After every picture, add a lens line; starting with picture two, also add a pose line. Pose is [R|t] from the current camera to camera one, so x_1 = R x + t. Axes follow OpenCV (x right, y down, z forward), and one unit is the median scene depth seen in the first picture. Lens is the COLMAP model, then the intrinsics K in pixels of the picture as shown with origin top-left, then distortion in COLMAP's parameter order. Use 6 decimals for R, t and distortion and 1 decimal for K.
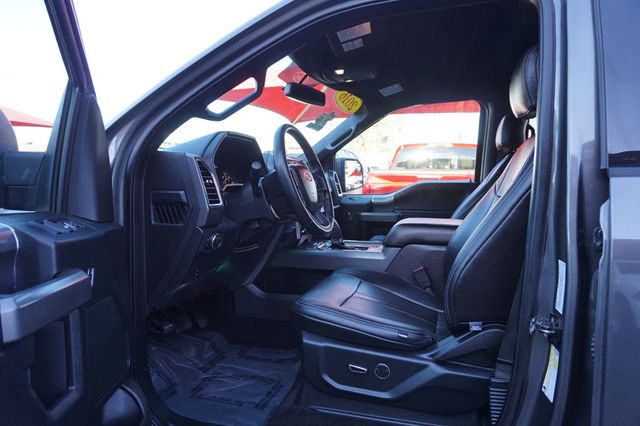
lens RADIAL K [[435.1, 0, 320.0], [0, 435.1, 213.0], [0, 0, 1]] dist [-0.030334, 0.020438]
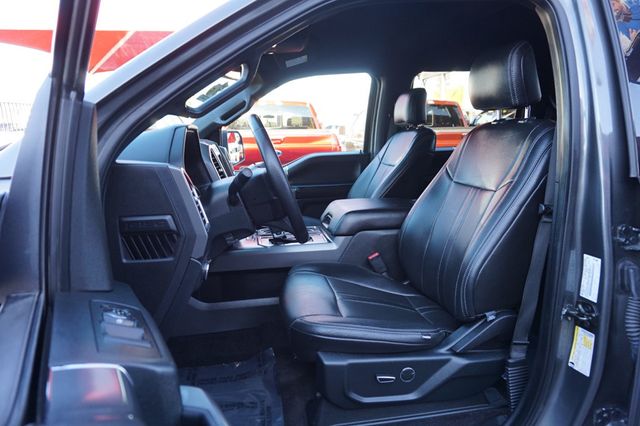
lens RADIAL K [[435.1, 0, 320.0], [0, 435.1, 213.0], [0, 0, 1]] dist [-0.030334, 0.020438]
pose [[0.899106, -0.106275, 0.424633, -0.400506], [0.058873, 0.990625, 0.123273, -0.132943], [-0.433753, -0.085836, 0.896934, 0.209346]]
